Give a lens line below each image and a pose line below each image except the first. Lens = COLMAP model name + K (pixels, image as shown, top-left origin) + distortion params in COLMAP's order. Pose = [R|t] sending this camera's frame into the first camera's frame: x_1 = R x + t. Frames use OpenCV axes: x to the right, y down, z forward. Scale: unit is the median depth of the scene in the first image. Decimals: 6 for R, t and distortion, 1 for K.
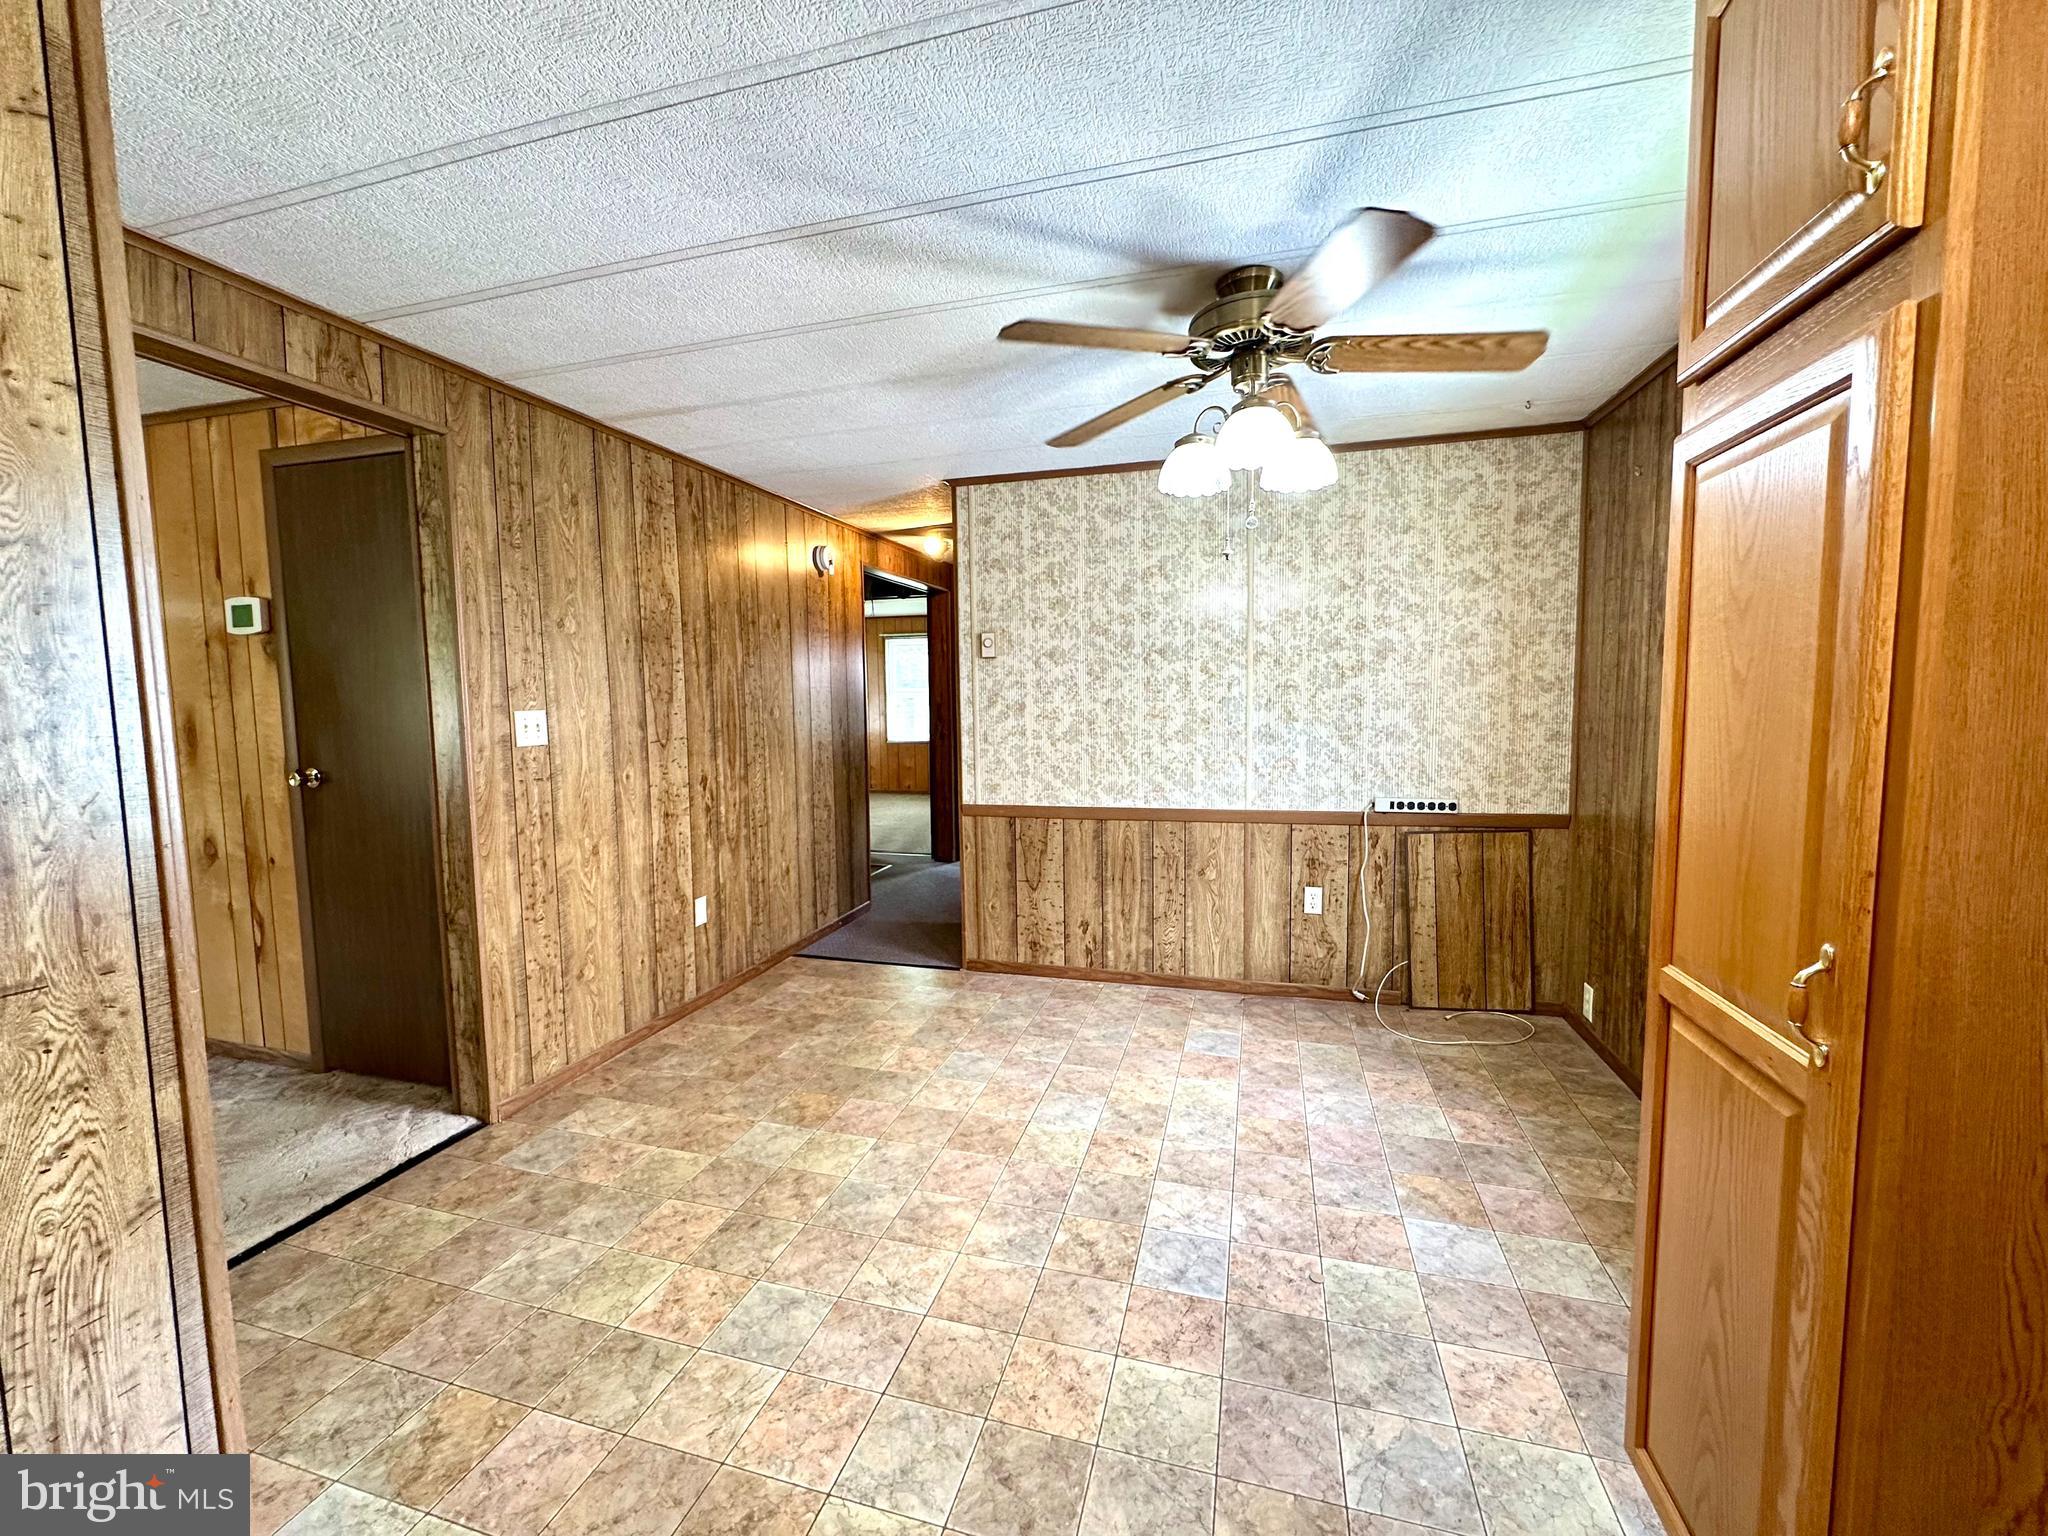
lens RADIAL K [[812.2, 0, 1023.2], [0, 812.2, 760.7], [0, 0, 1]] dist [-0.004445, 0.000751]
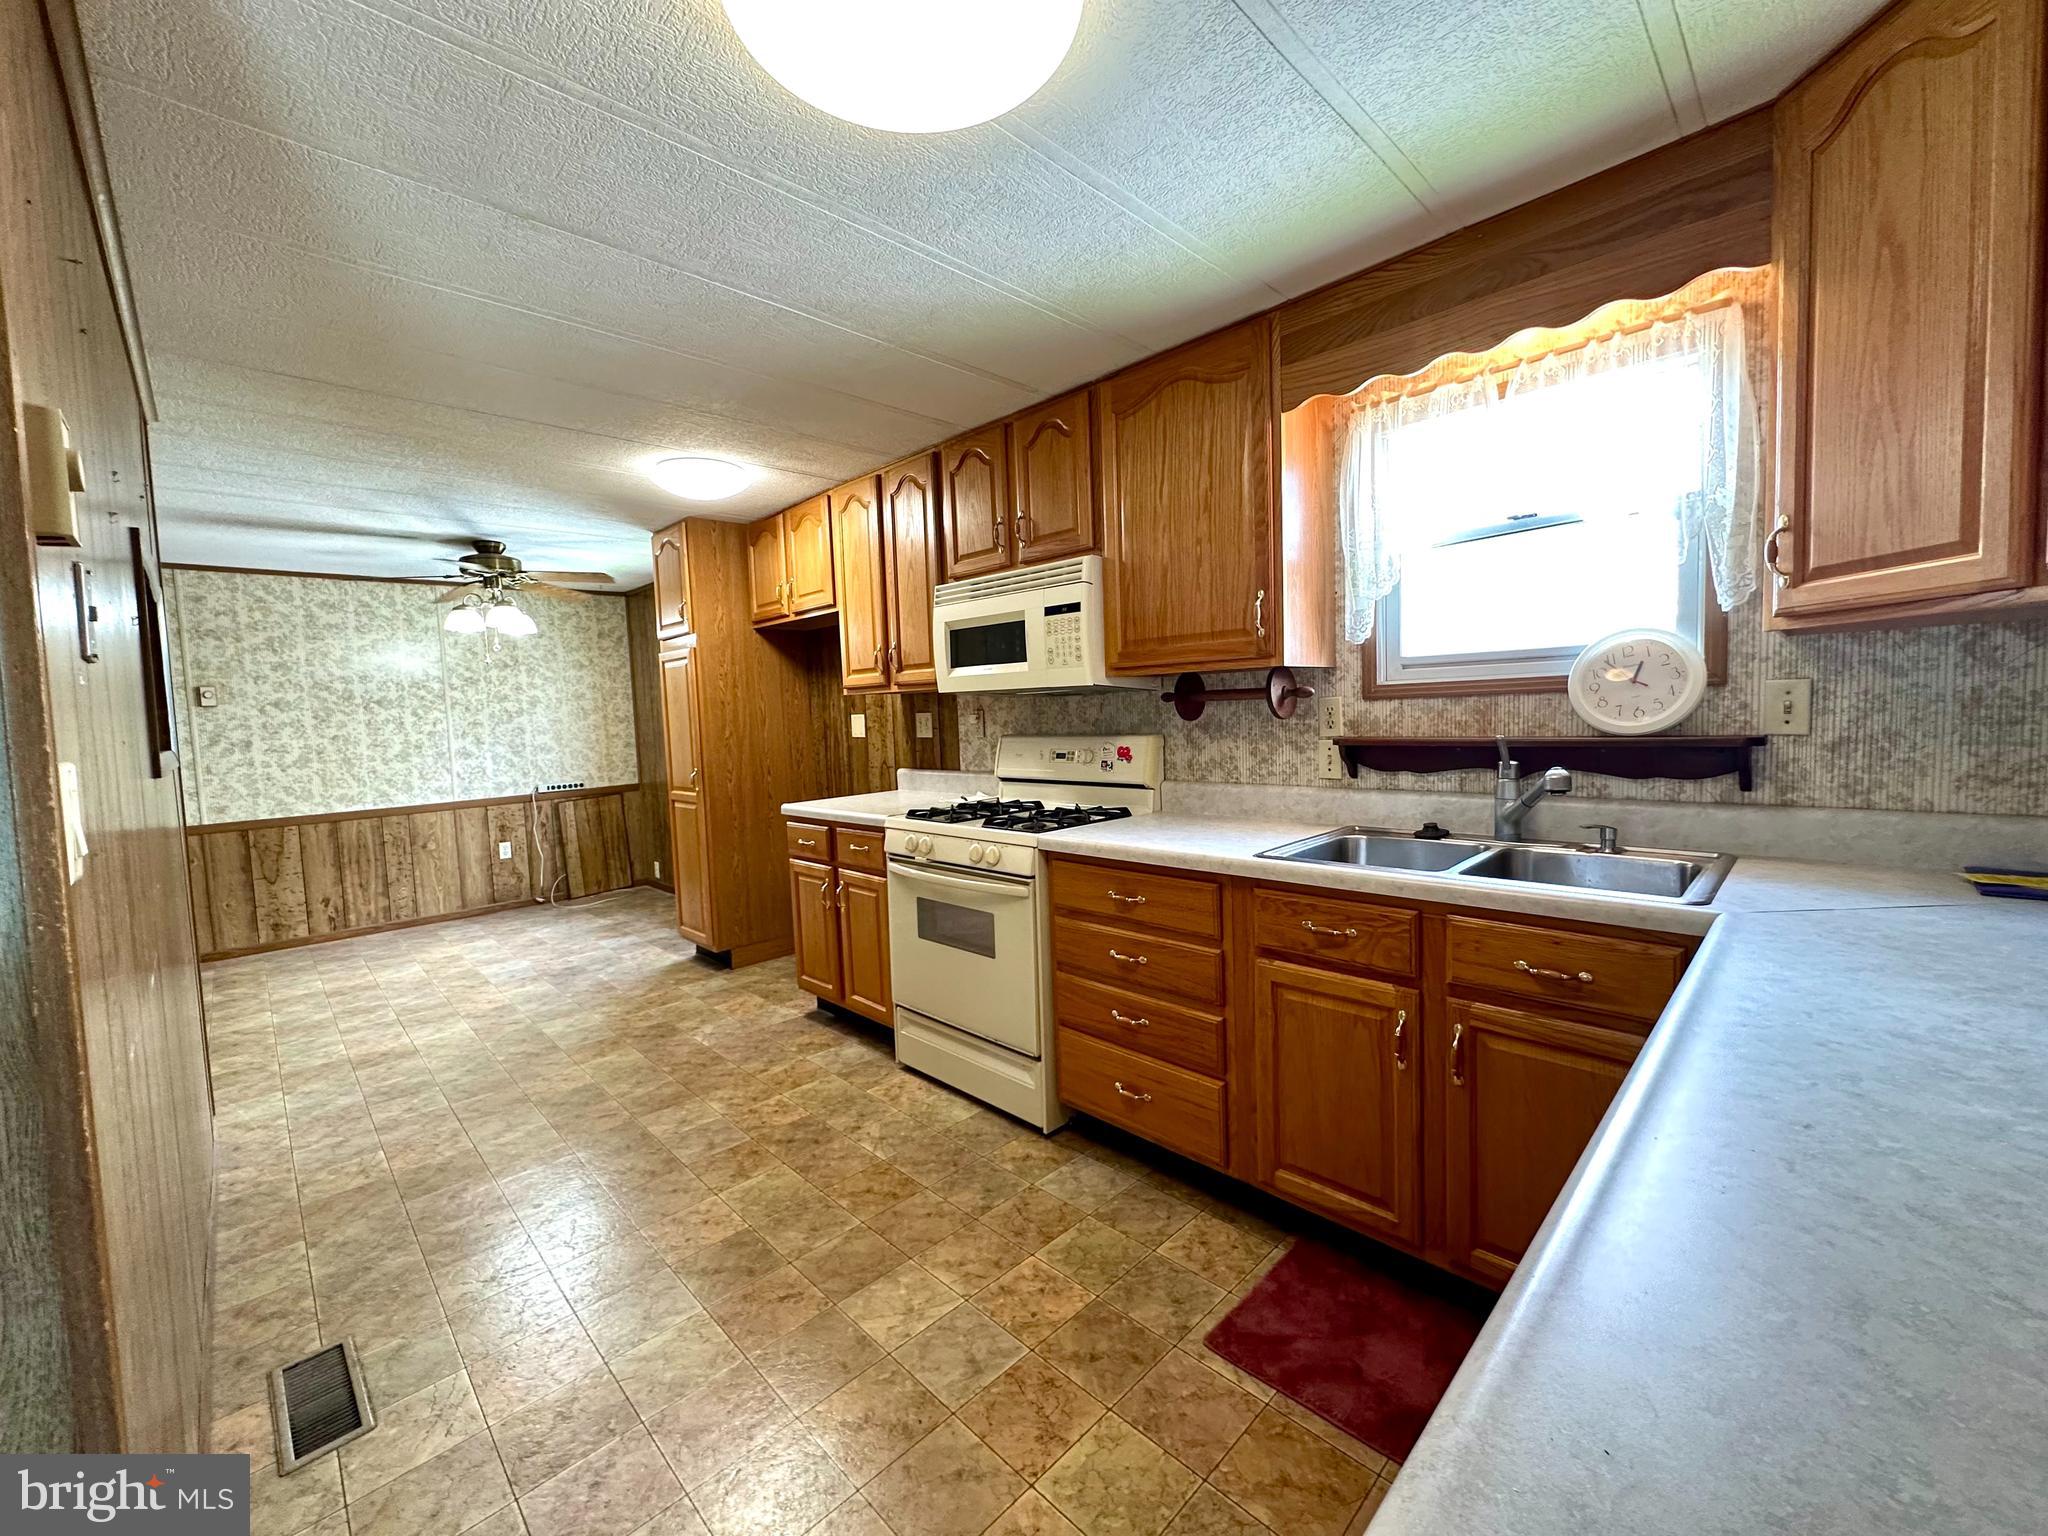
lens RADIAL K [[812.2, 0, 1023.2], [0, 812.2, 760.7], [0, 0, 1]] dist [-0.004445, 0.000751]
pose [[0.490353, -0.061633, 0.869342, -0.549530], [0.103096, 0.994595, 0.012362, 0.075952], [-0.865405, 0.083564, 0.494056, -0.750276]]
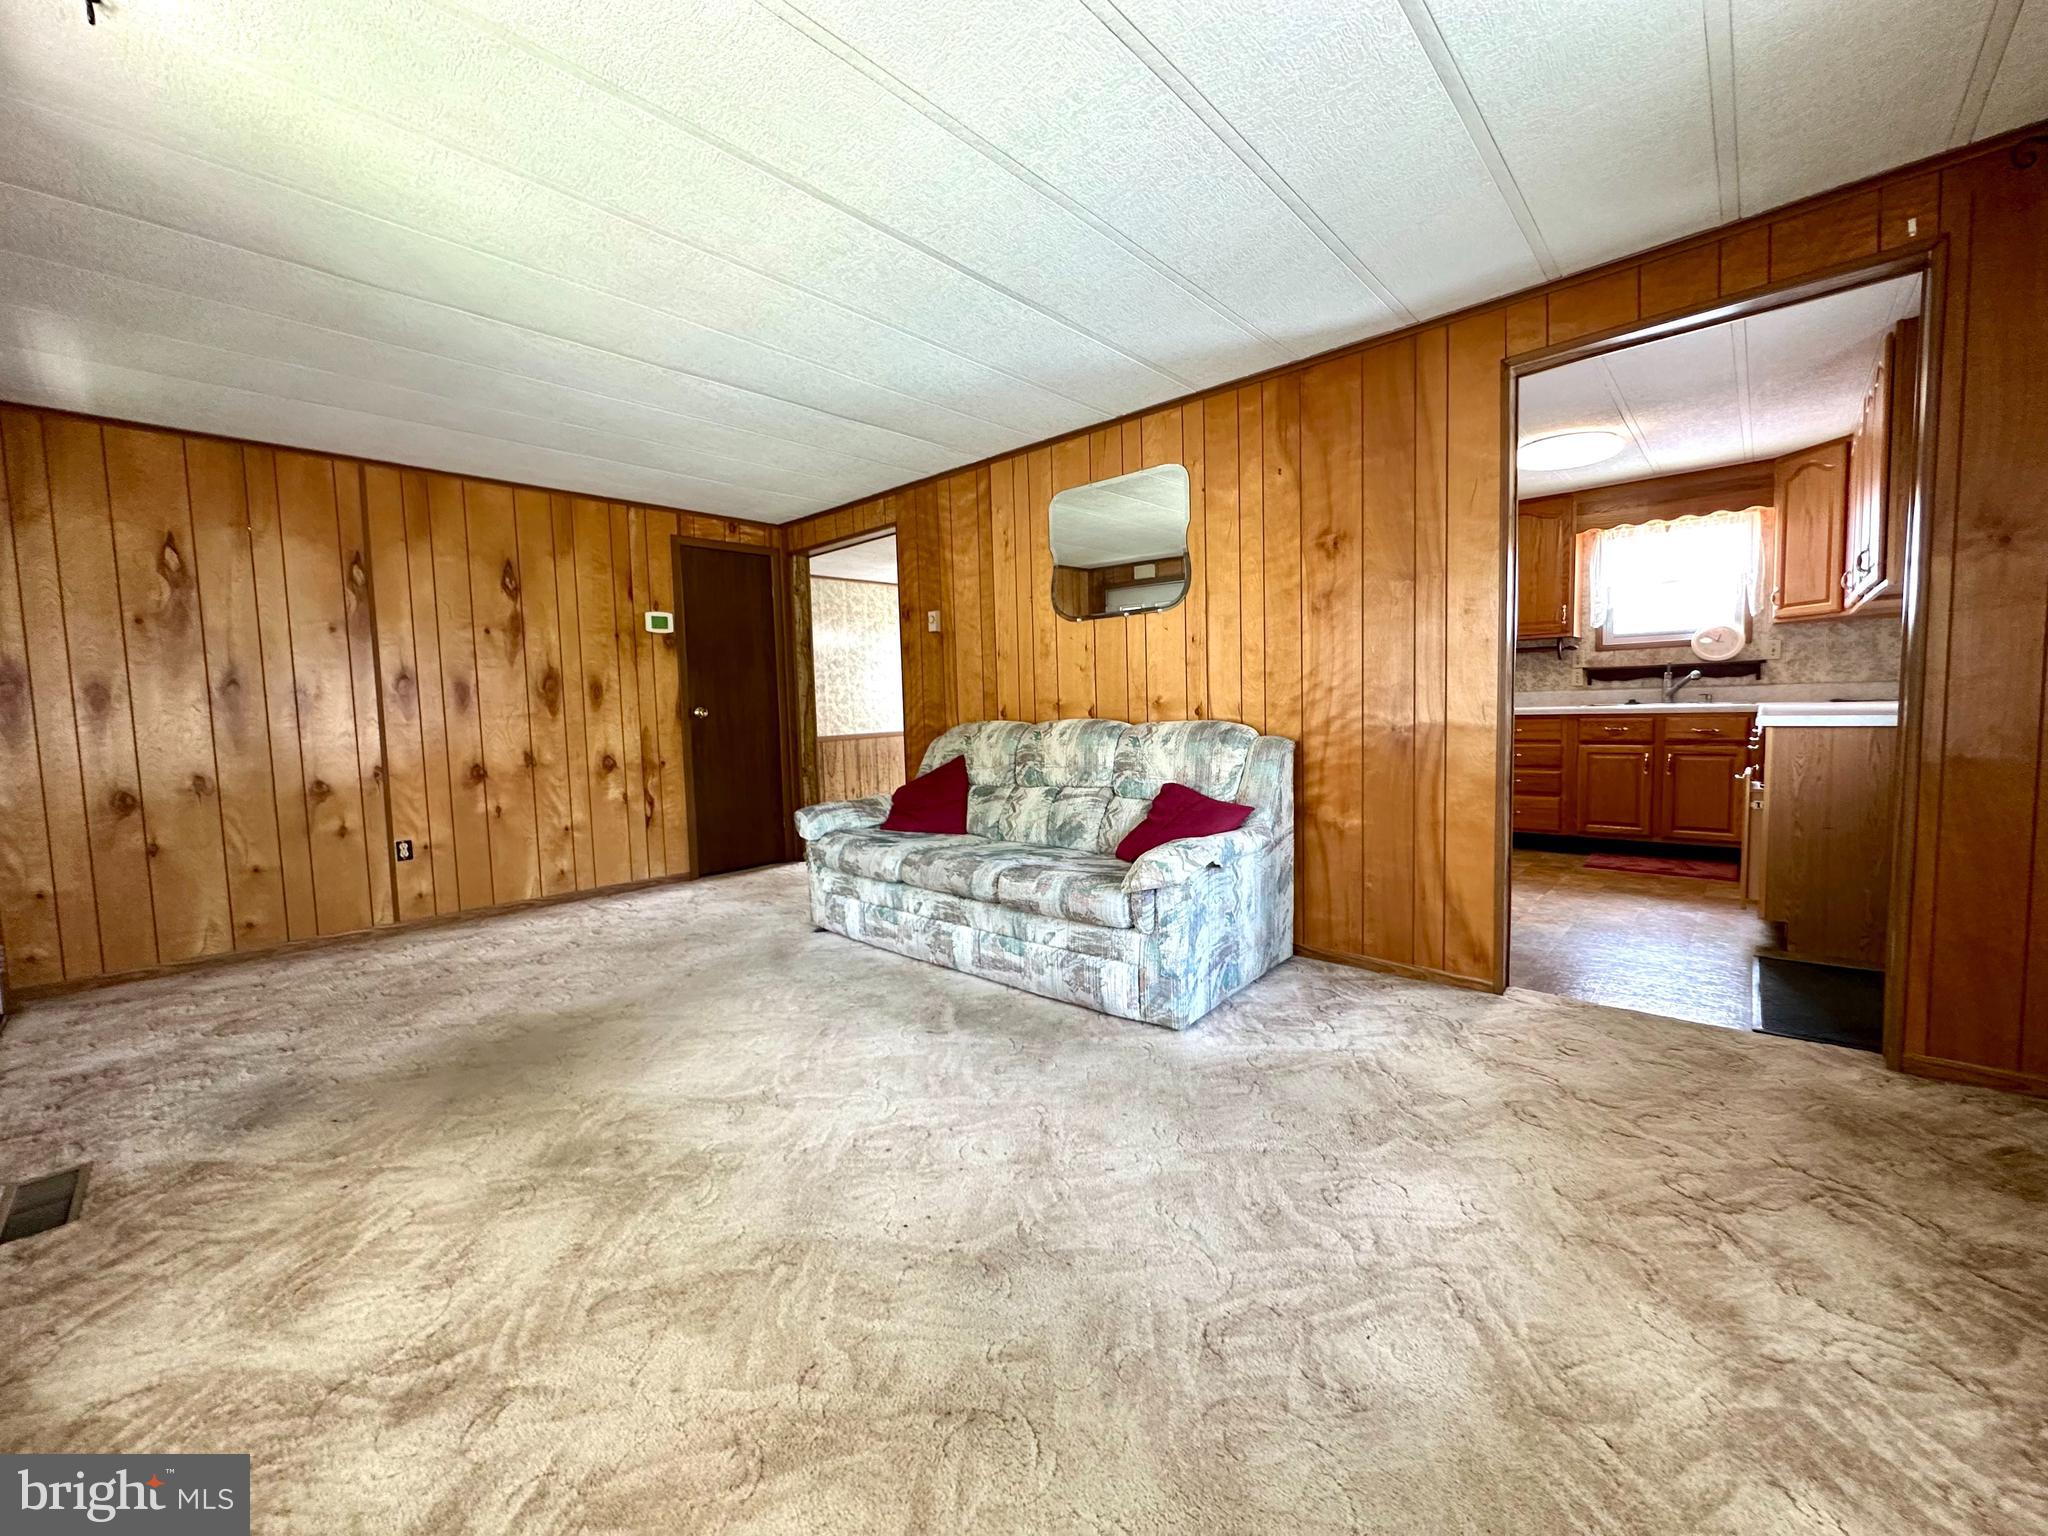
lens RADIAL K [[812.2, 0, 1023.2], [0, 812.2, 760.7], [0, 0, 1]] dist [-0.004445, 0.000751]
pose [[0.440502, -0.067665, 0.895198, -1.717596], [0.099976, 0.994650, 0.025986, 0.121337], [-0.892168, 0.078051, 0.444910, -0.367454]]
